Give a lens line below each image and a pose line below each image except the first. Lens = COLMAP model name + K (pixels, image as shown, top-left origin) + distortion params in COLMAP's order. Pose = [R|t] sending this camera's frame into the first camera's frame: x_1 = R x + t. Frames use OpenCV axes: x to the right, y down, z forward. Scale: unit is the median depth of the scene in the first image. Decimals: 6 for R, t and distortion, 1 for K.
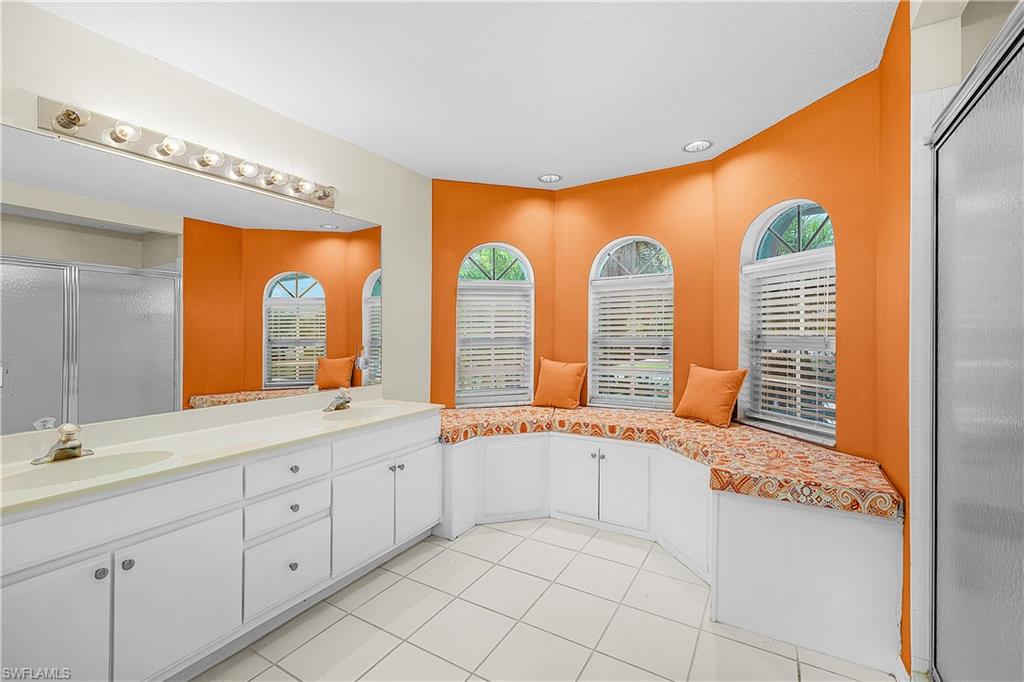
lens RADIAL K [[430.8, 0, 508.1], [0, 430.8, 336.7], [0, 0, 1]] dist [0.002070, -0.000394]
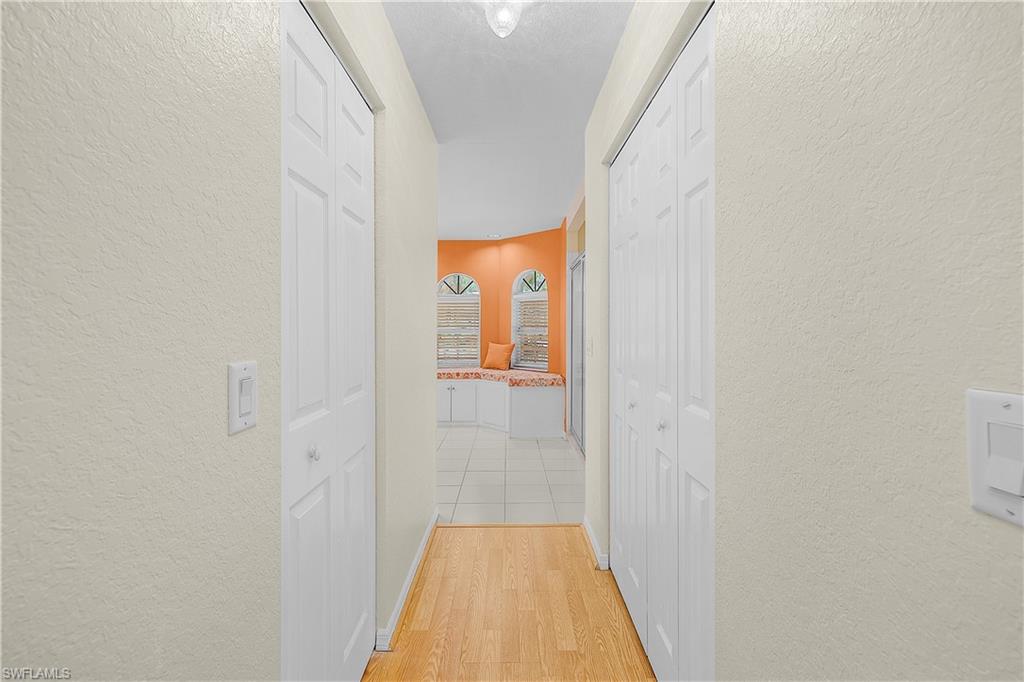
lens RADIAL K [[430.8, 0, 513.1], [0, 430.8, 335.9], [0, 0, 1]] dist [0.002070, -0.000394]
pose [[0.844661, -0.002218, 0.535297, -0.609009], [-0.001219, 0.999981, 0.006066, 0.025165], [-0.535300, -0.005776, 0.844642, -0.815627]]
